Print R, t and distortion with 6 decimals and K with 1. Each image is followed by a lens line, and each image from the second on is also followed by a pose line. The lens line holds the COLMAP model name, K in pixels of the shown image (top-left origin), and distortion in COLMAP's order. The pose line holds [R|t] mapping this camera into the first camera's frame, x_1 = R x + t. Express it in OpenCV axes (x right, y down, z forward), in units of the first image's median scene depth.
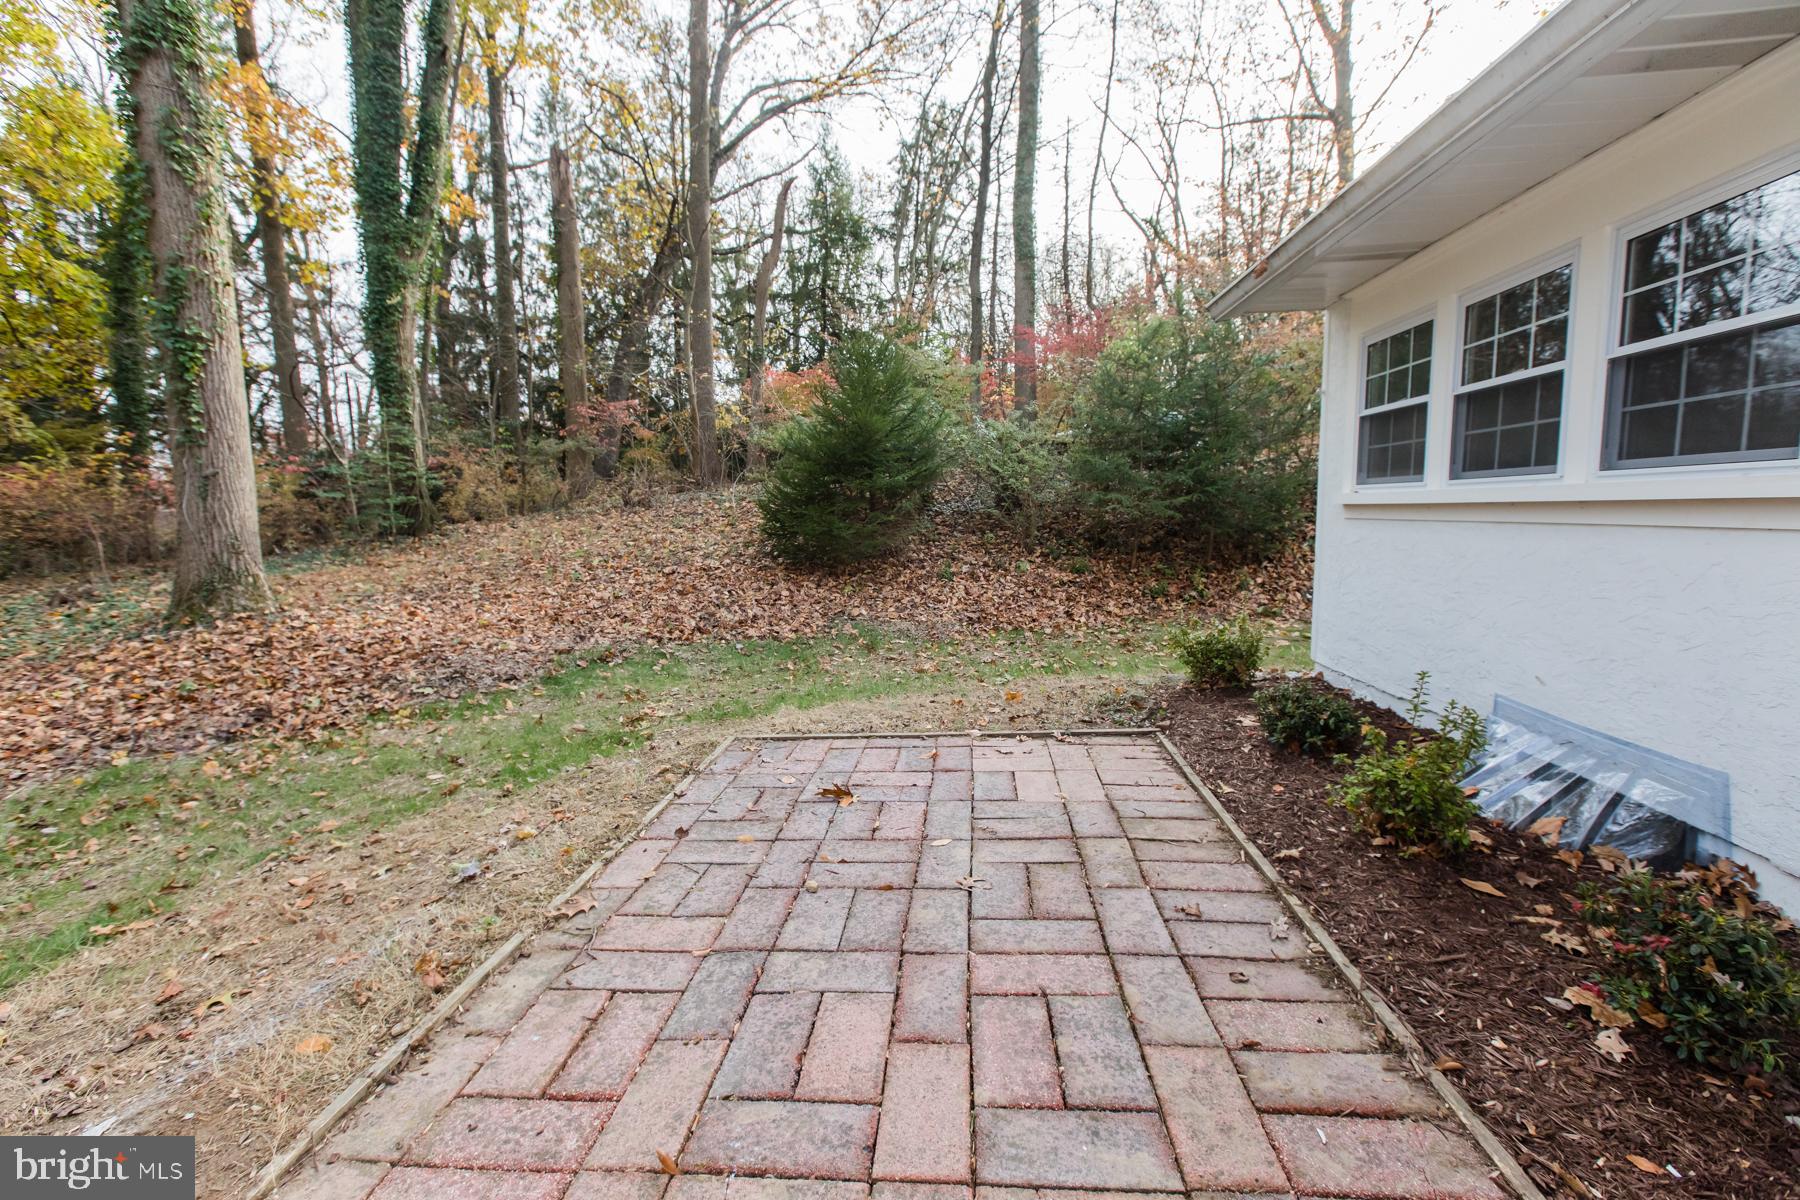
lens RADIAL K [[803.8, 0, 895.8], [0, 803.8, 593.8], [0, 0, 1]] dist [-0.001267, -0.001092]
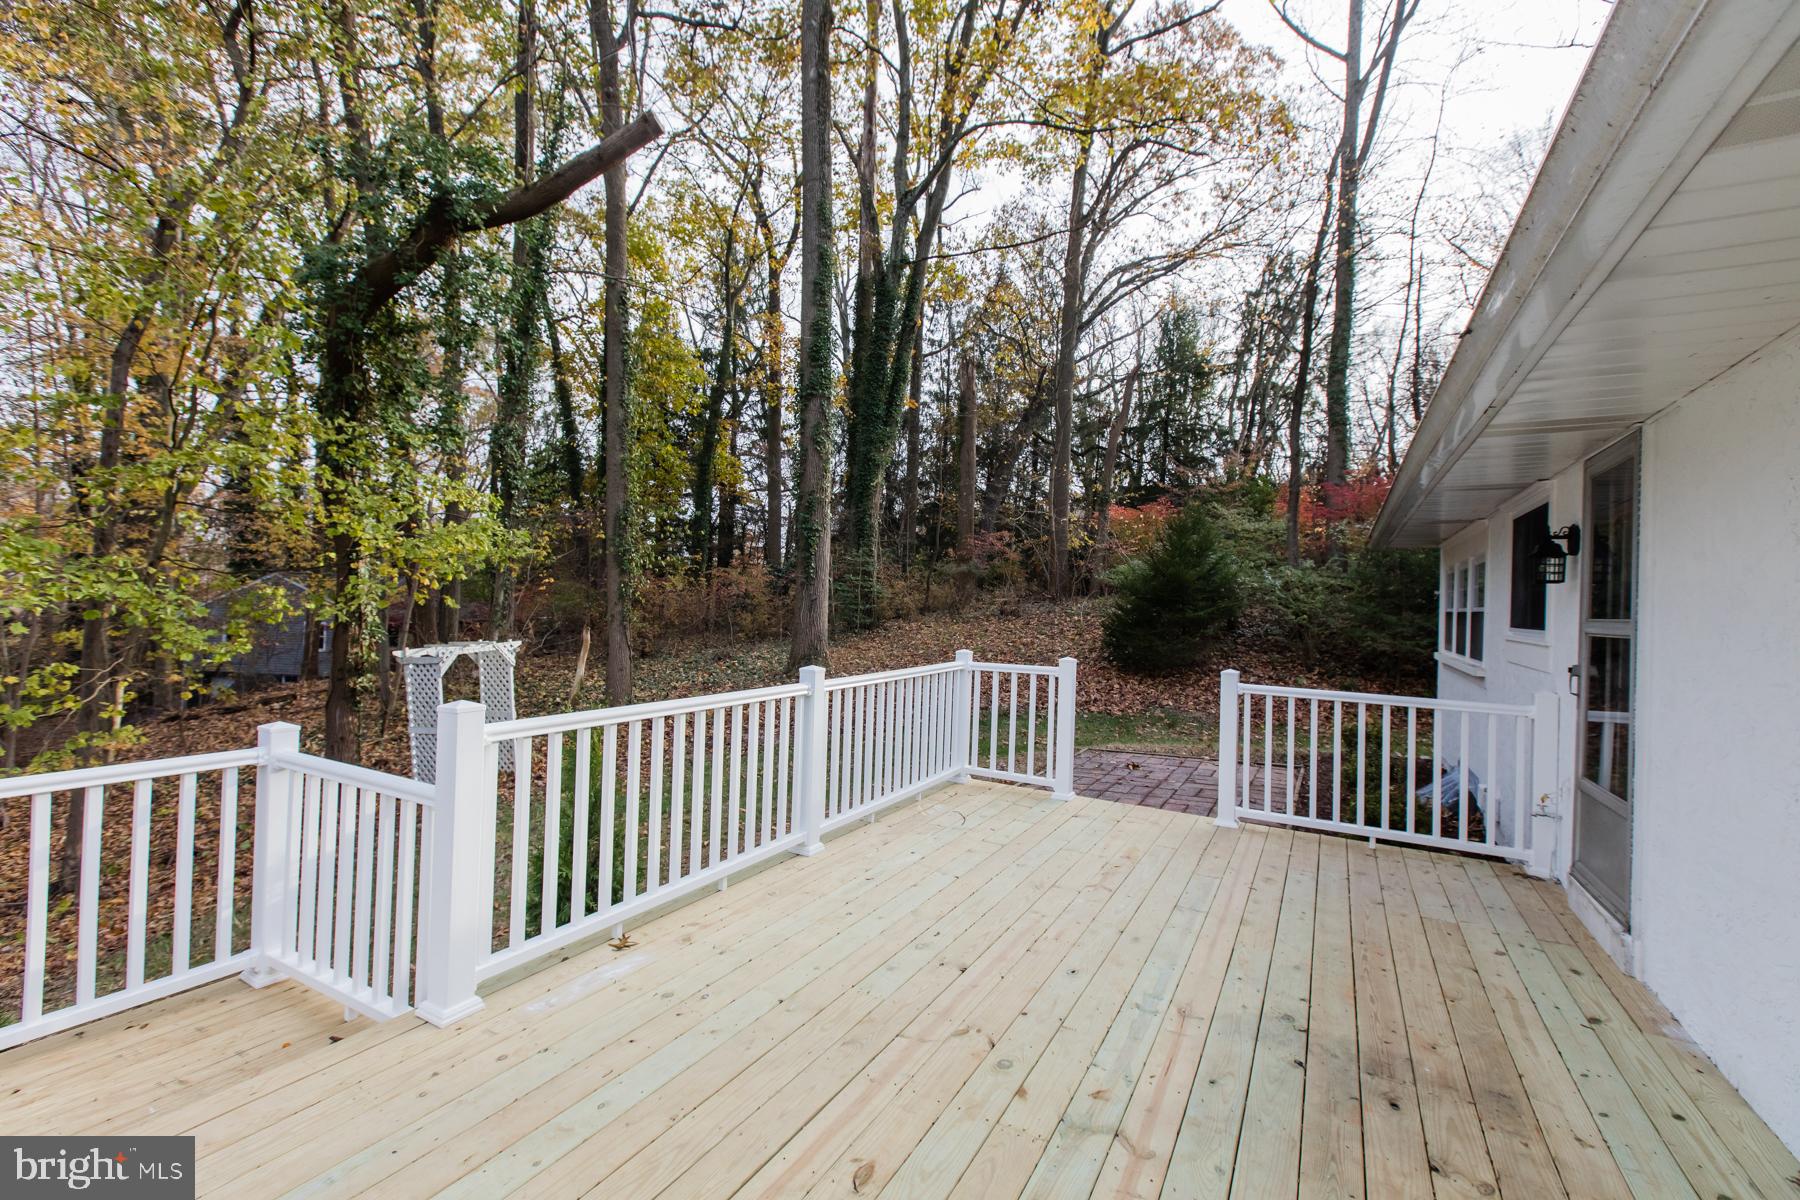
lens RADIAL K [[793.0, 0, 899.2], [0, 793.0, 593.8], [0, 0, 1]] dist [-0.001028, -0.001200]
pose [[0.916478, 0.036459, -0.398420, 0.023577], [-0.082689, 0.991599, -0.099468, 0.002886], [0.391446, 0.124105, 0.911794, -0.168522]]
